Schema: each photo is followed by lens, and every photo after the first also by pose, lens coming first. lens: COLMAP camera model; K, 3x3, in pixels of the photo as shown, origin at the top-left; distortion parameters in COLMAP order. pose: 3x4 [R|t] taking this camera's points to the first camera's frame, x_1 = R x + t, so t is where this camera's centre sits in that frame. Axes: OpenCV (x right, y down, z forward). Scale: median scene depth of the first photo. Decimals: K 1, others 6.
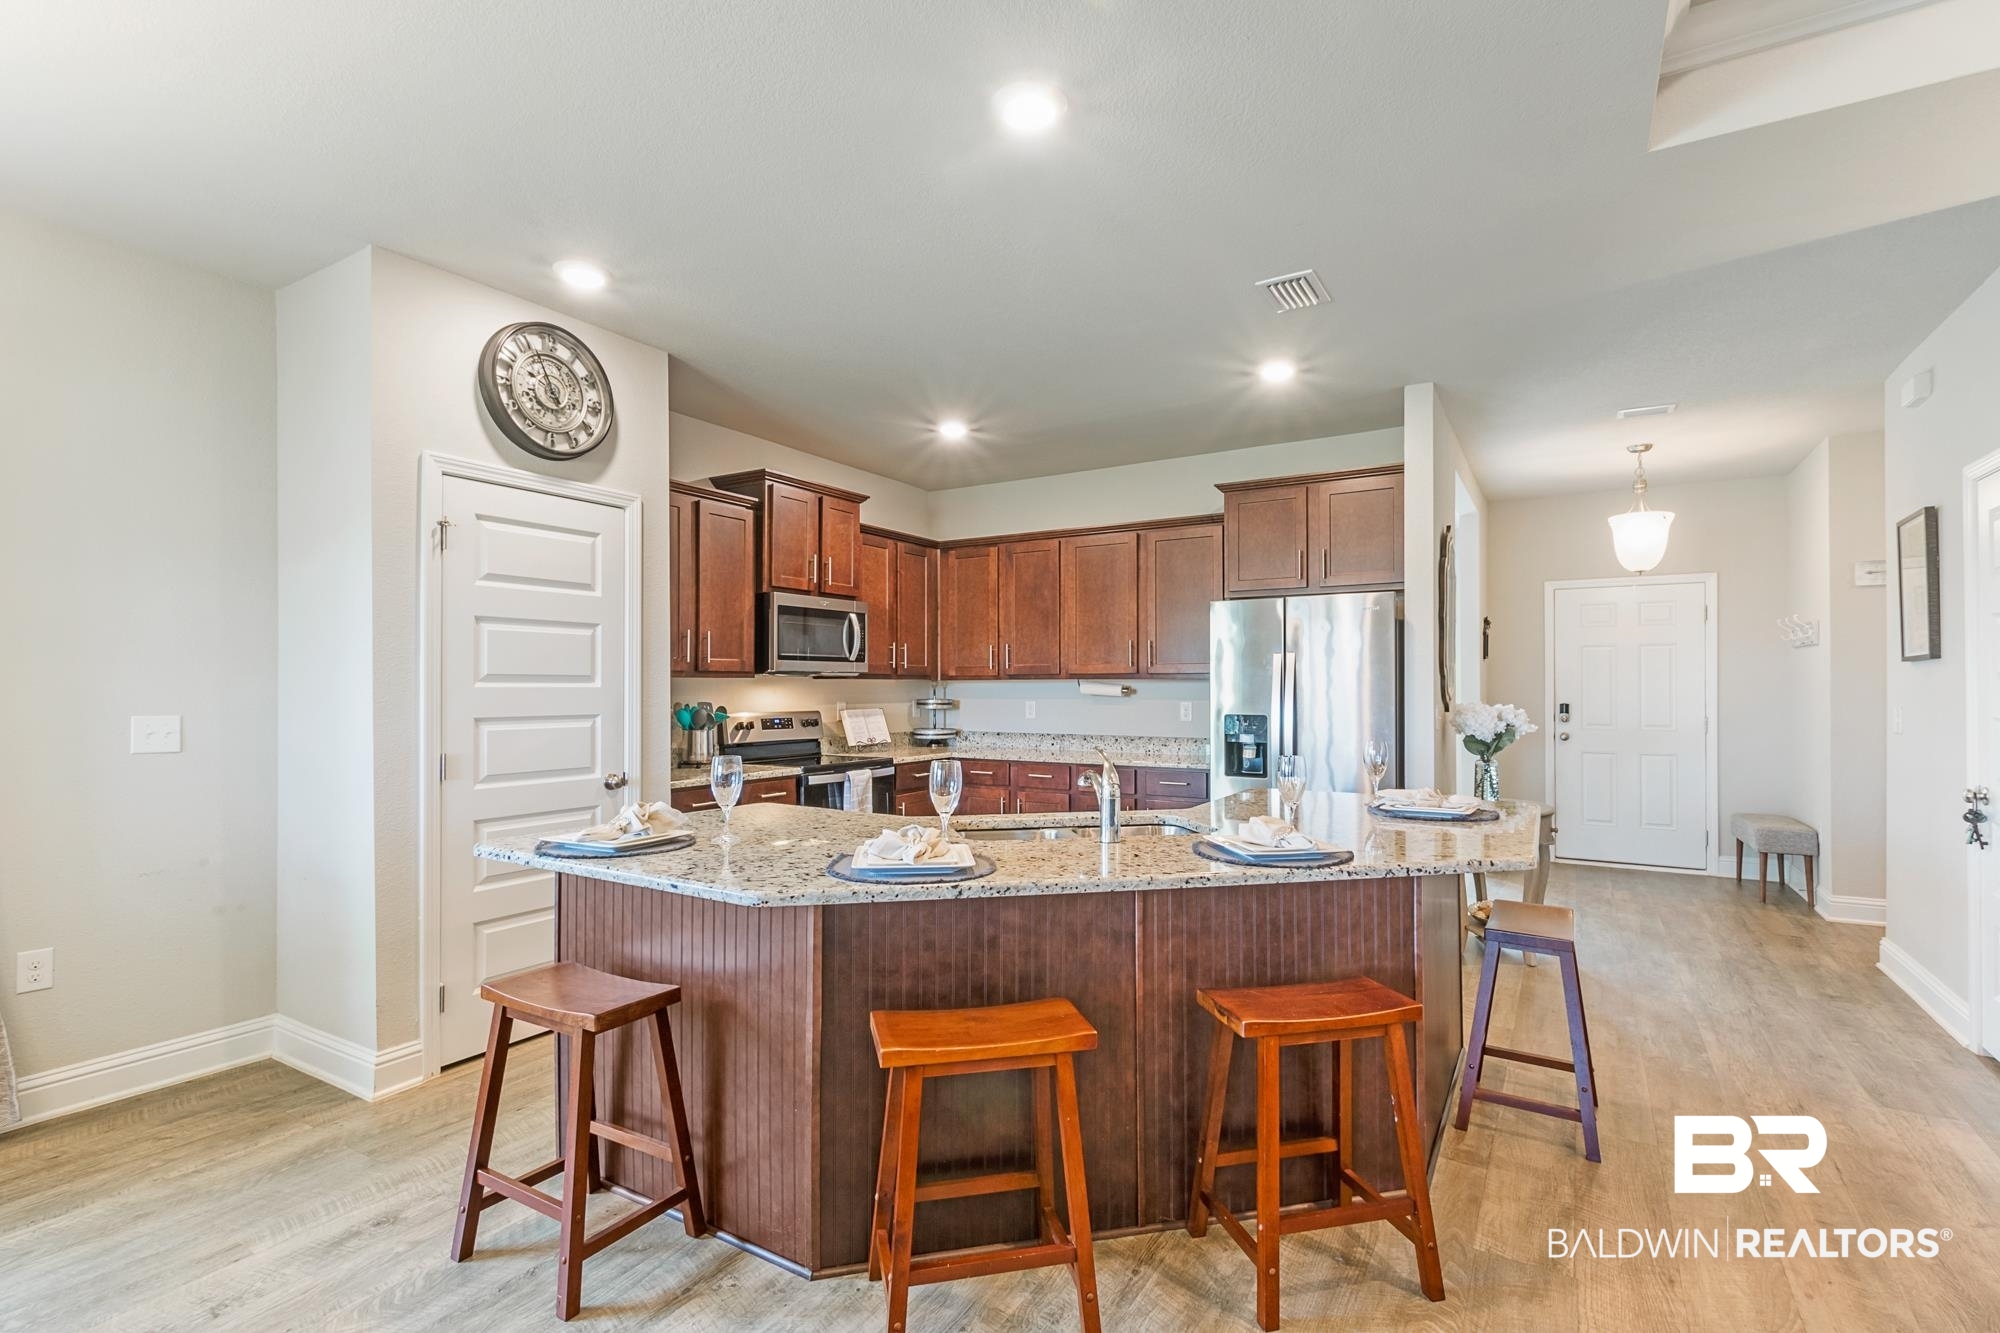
lens RADIAL K [[921.3, 0, 1007.3], [0, 921.3, 683.0], [0, 0, 1]] dist [0.004486, -0.000725]
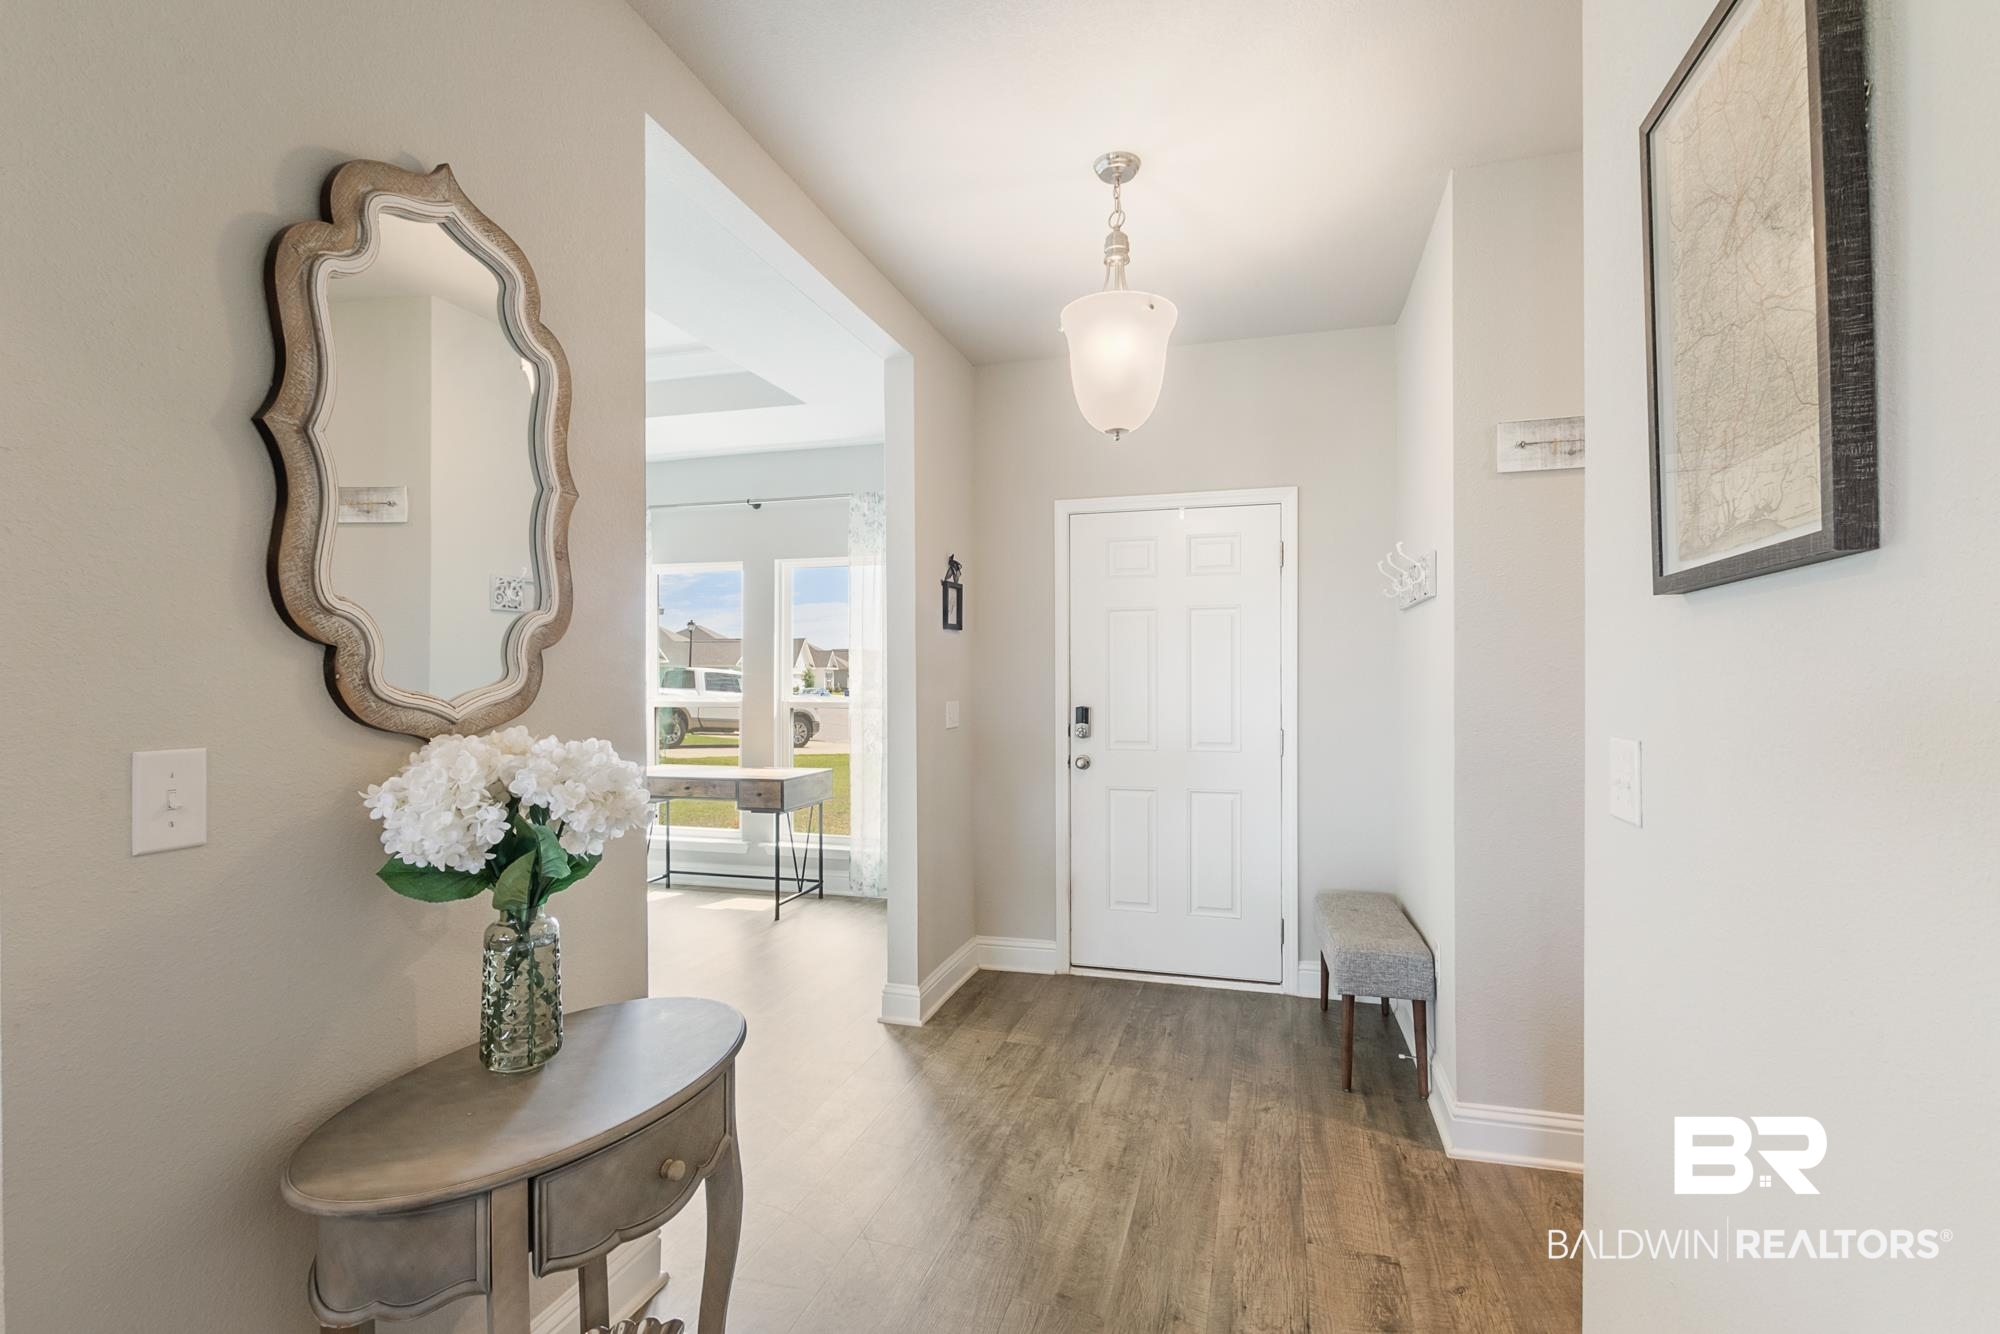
lens RADIAL K [[921.3, 0, 1000.5], [0, 921.3, 674.3], [0, 0, 1]] dist [0.004486, -0.000725]
pose [[0.964827, 0.000708, 0.262884, 0.491251], [-0.001001, 0.999999, 0.000980, 0.001226], [-0.262883, -0.001209, 0.964827, 0.548033]]
